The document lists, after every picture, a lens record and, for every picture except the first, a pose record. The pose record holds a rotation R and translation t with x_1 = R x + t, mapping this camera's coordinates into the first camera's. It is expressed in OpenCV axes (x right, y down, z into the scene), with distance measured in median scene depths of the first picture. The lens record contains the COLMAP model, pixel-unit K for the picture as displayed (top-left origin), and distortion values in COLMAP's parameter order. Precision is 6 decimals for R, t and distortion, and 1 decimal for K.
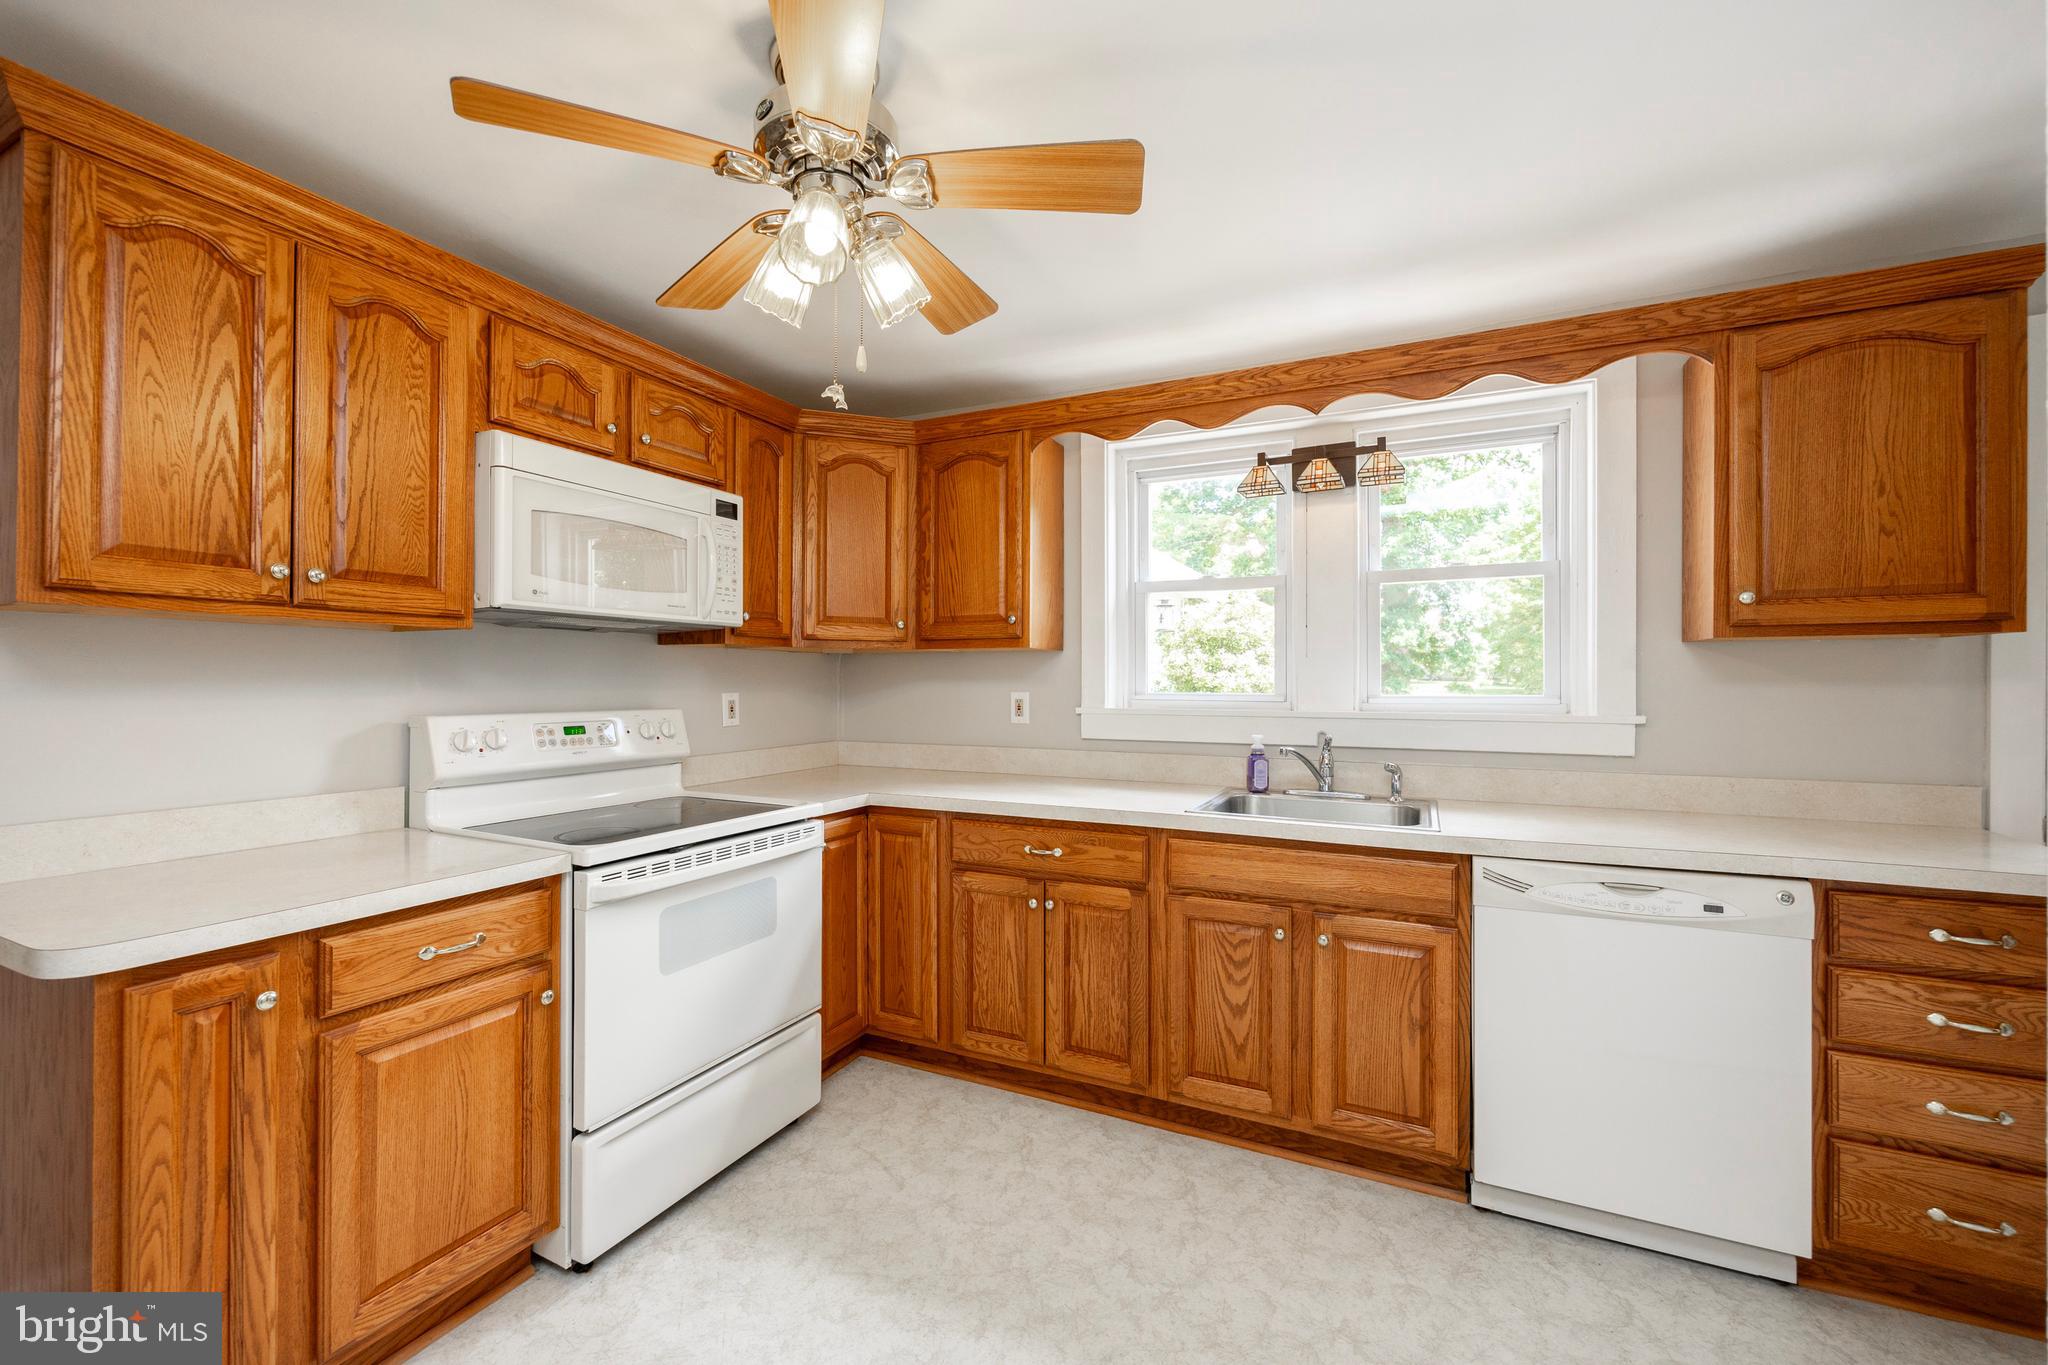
lens RADIAL K [[828.8, 0, 1025.4], [0, 828.8, 679.9], [0, 0, 1]] dist [0.000261, 0.000040]
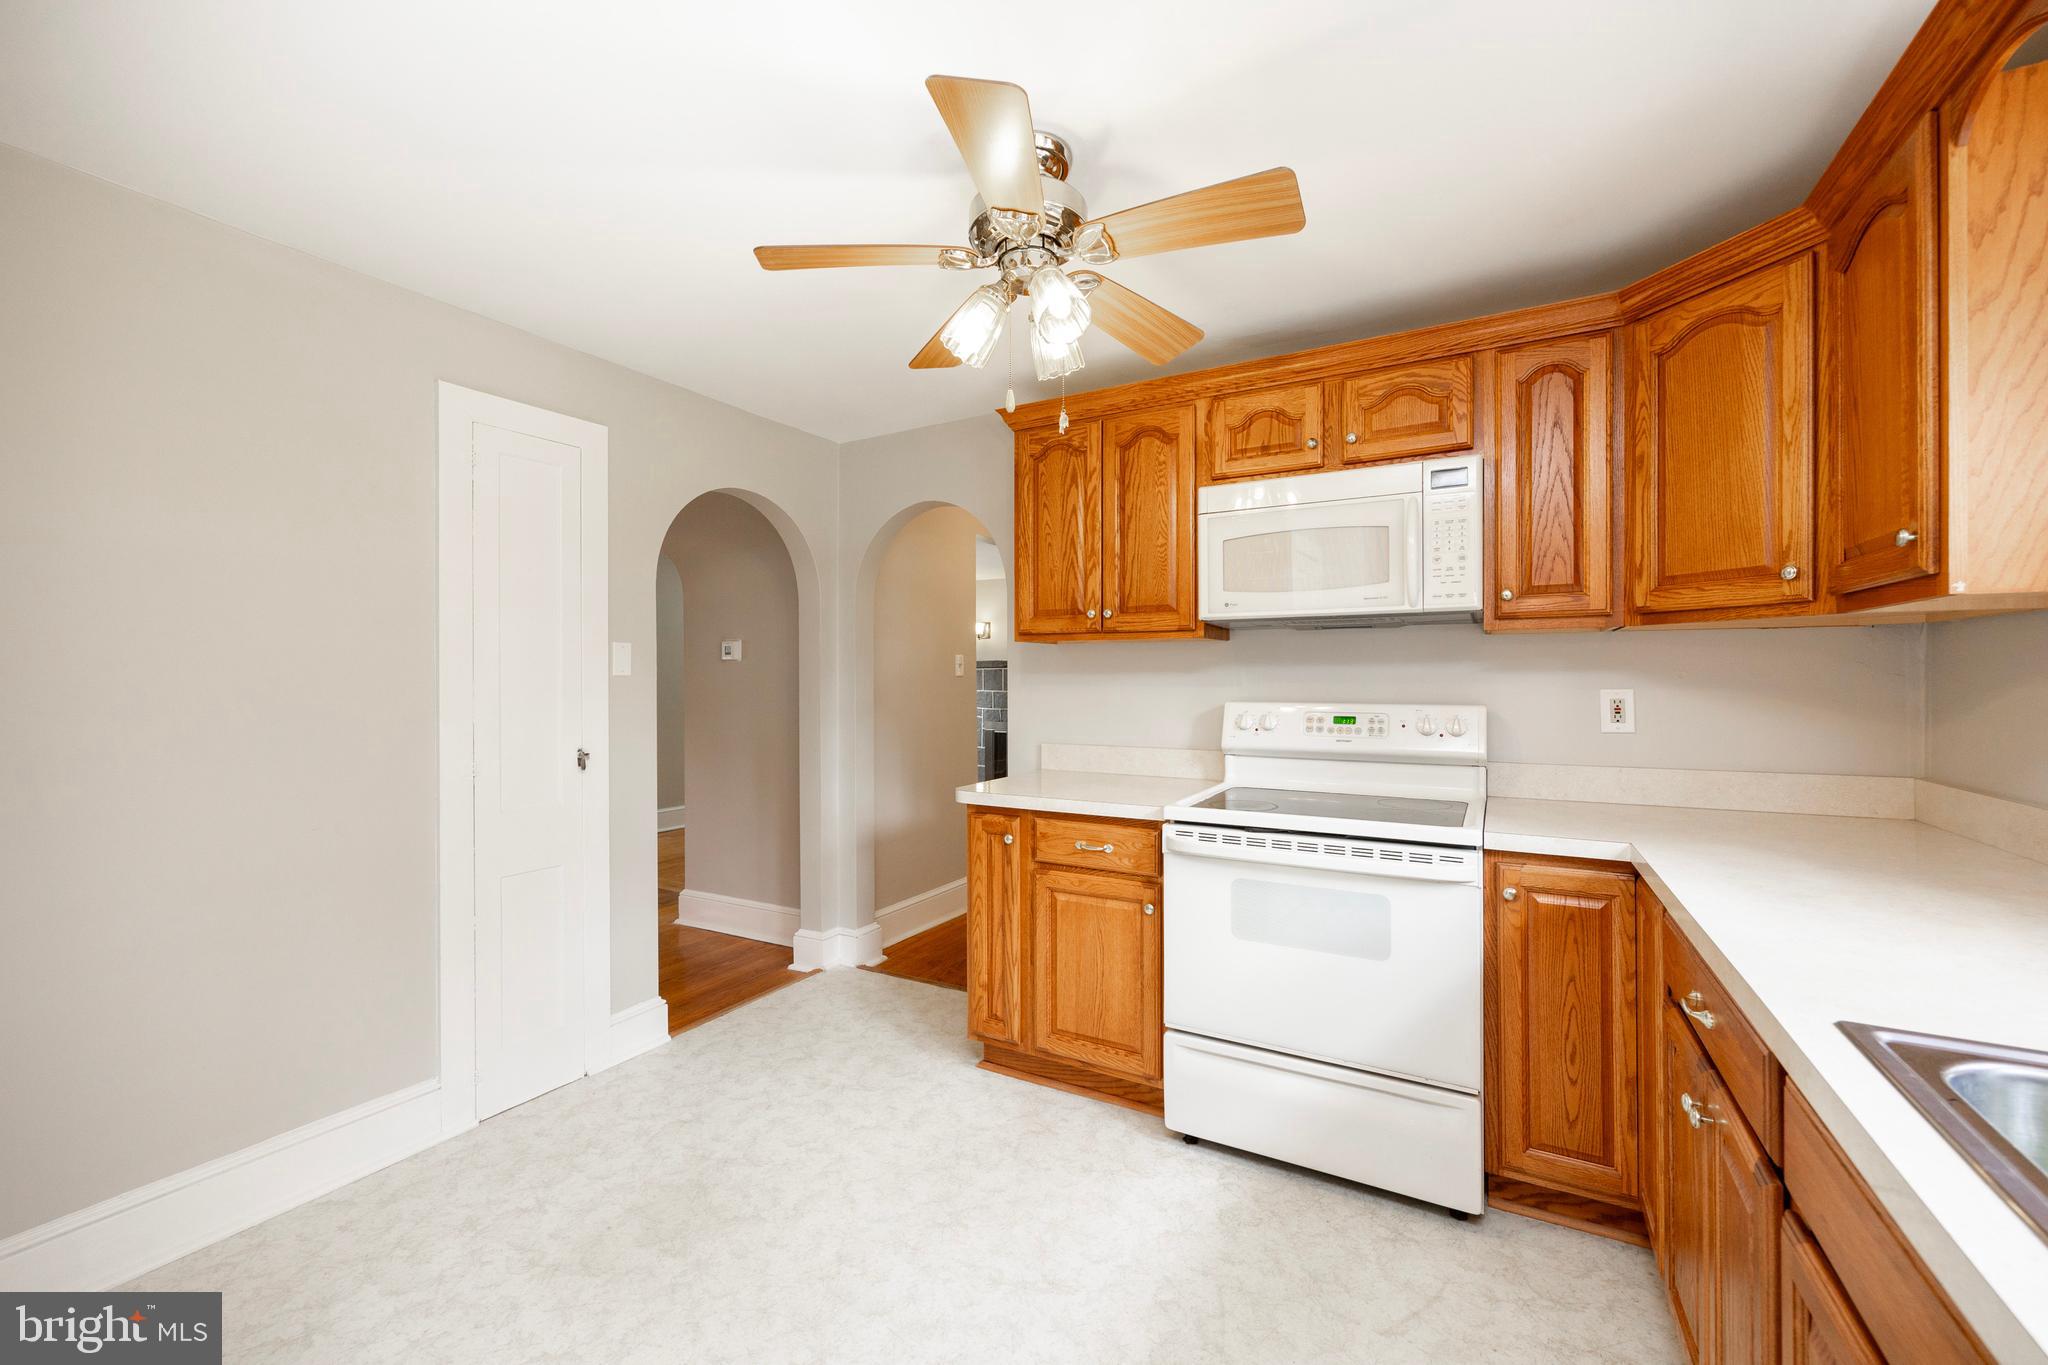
lens RADIAL K [[828.8, 0, 1025.4], [0, 828.8, 679.9], [0, 0, 1]] dist [0.000261, 0.000040]
pose [[-0.069965, -0.000813, -0.997549, 0.643678], [0.005490, 0.999984, -0.001200, 0.007391], [0.997534, -0.005560, -0.069960, 0.730487]]
